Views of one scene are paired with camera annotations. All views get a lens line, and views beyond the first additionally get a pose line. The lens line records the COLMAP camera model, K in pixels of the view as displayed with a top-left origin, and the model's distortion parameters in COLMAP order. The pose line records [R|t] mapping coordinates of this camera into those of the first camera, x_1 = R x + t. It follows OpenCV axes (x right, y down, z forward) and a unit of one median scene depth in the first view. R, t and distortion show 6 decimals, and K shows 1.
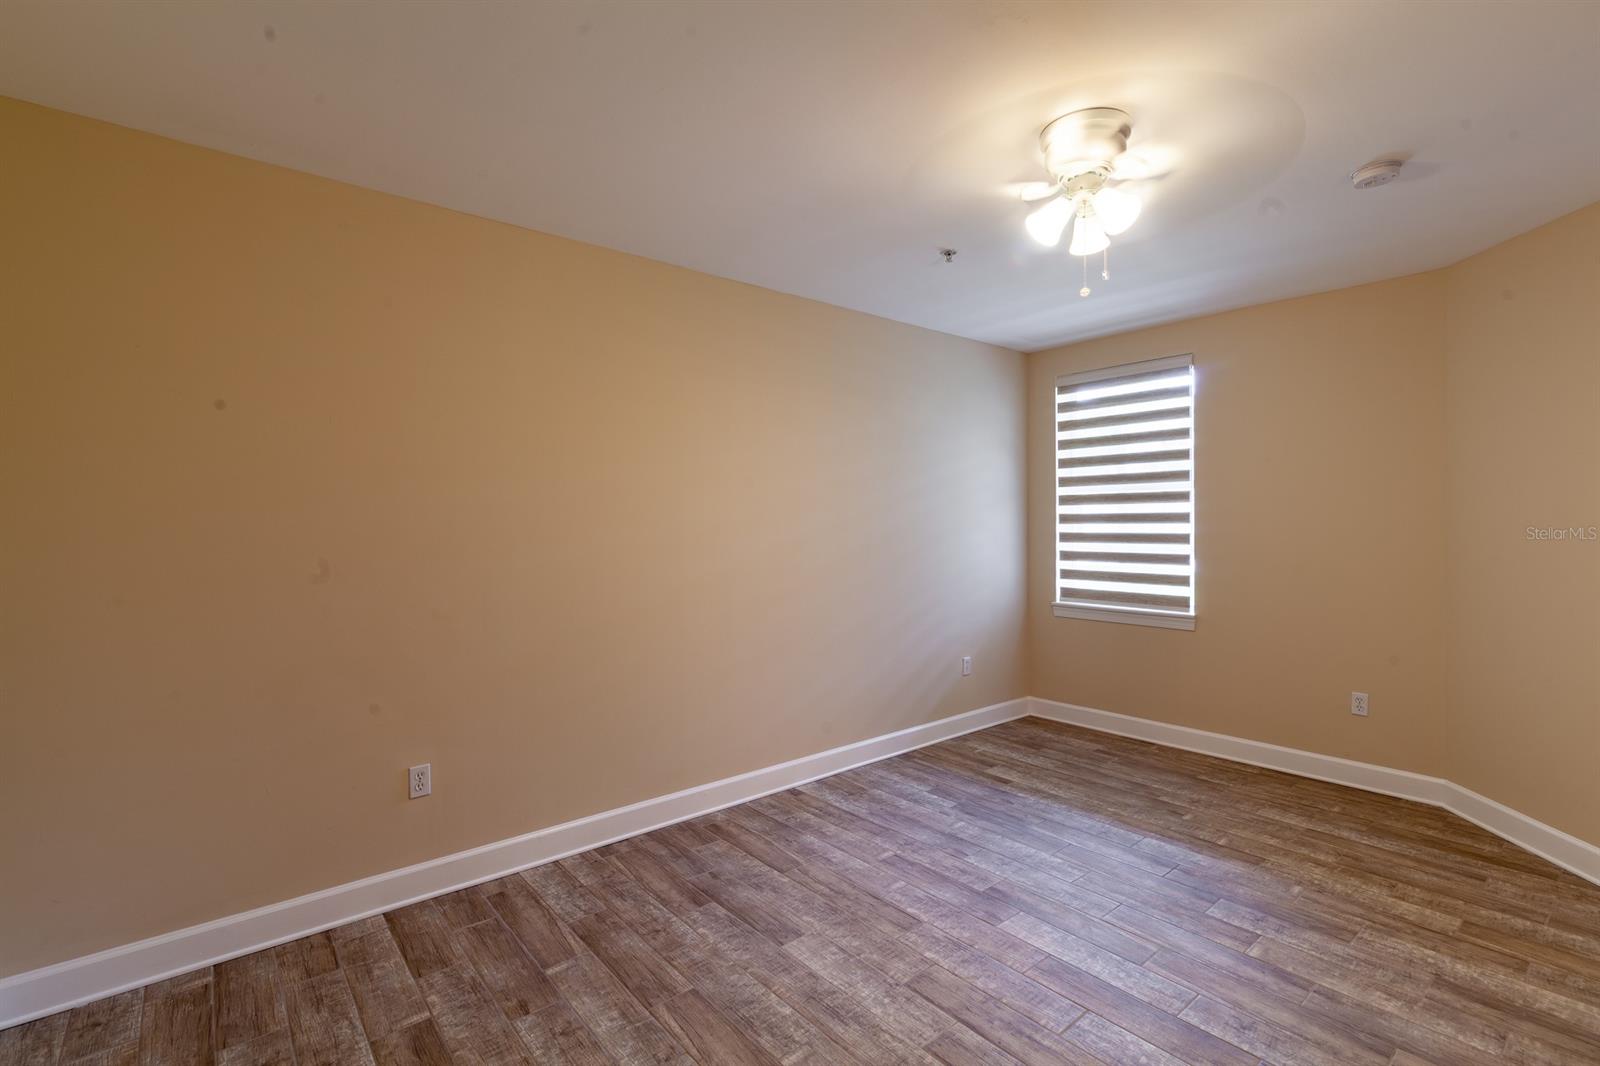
lens RADIAL K [[730.1, 0, 802.6], [0, 730.1, 522.0], [0, 0, 1]] dist [0.002995, -0.002024]
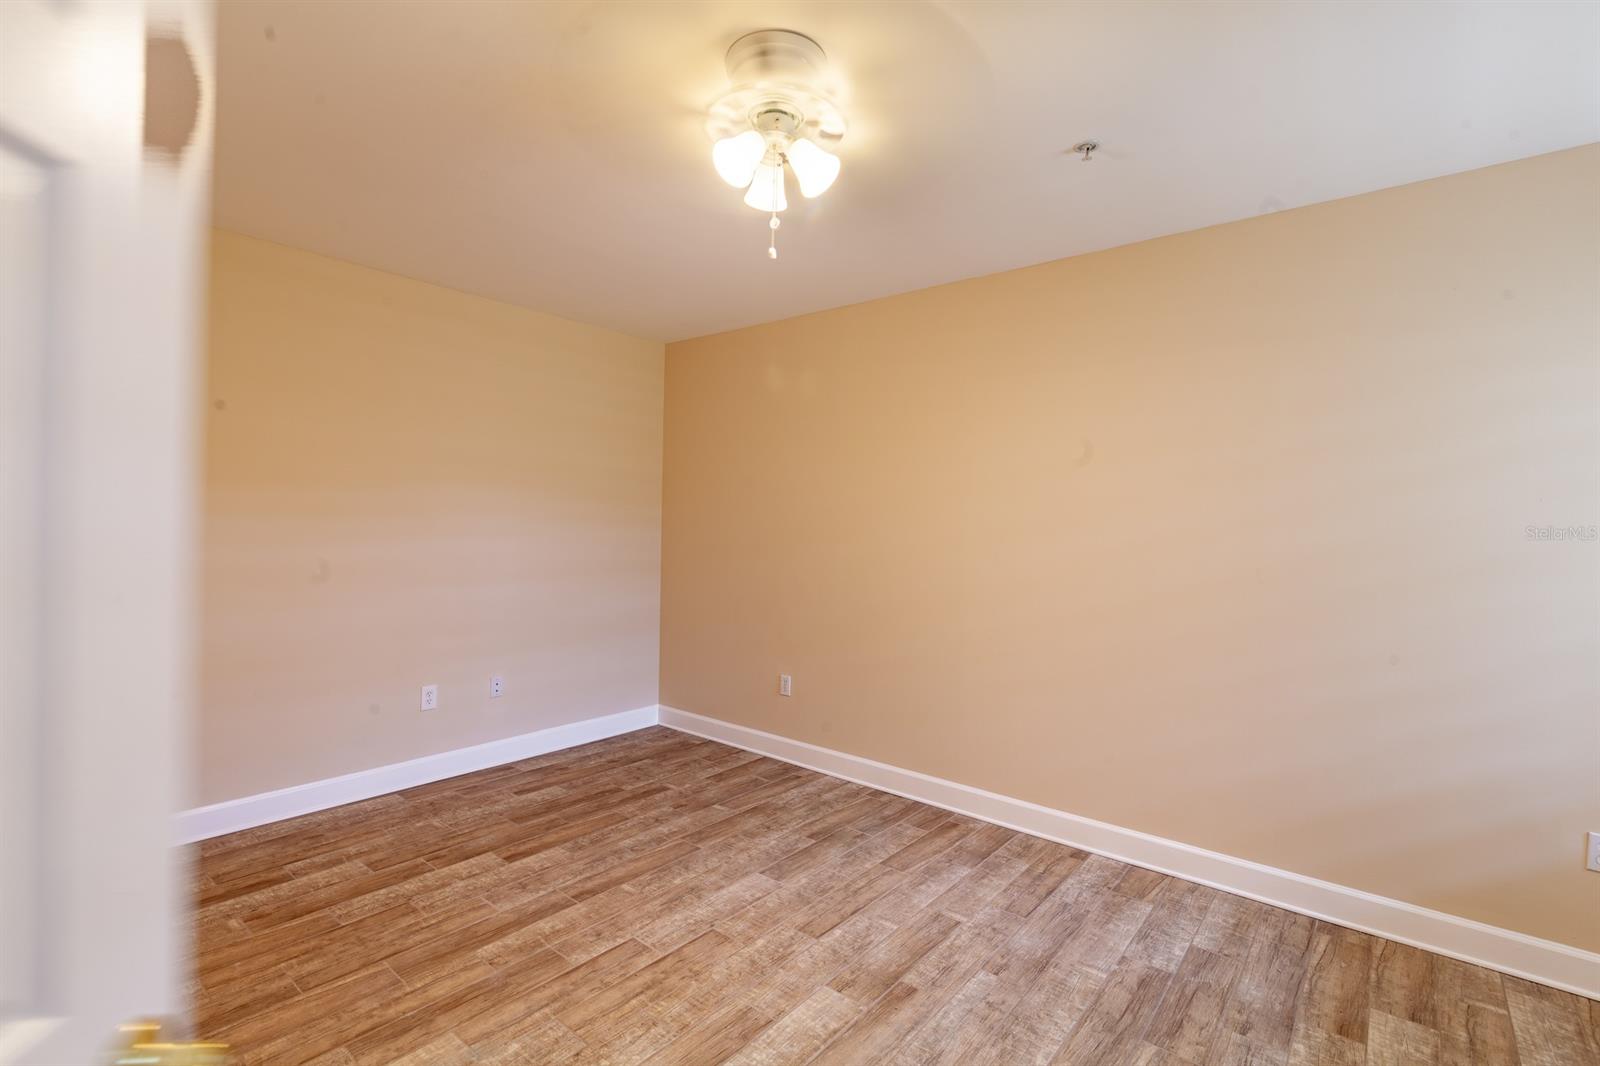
lens RADIAL K [[730.1, 0, 803.1], [0, 730.1, 530.8], [0, 0, 1]] dist [0.002995, -0.002024]
pose [[0.184362, 0.017577, -0.982701, 0.951933], [-0.021266, 0.999677, 0.013891, -0.000387], [0.982628, 0.018337, 0.184676, 0.691711]]
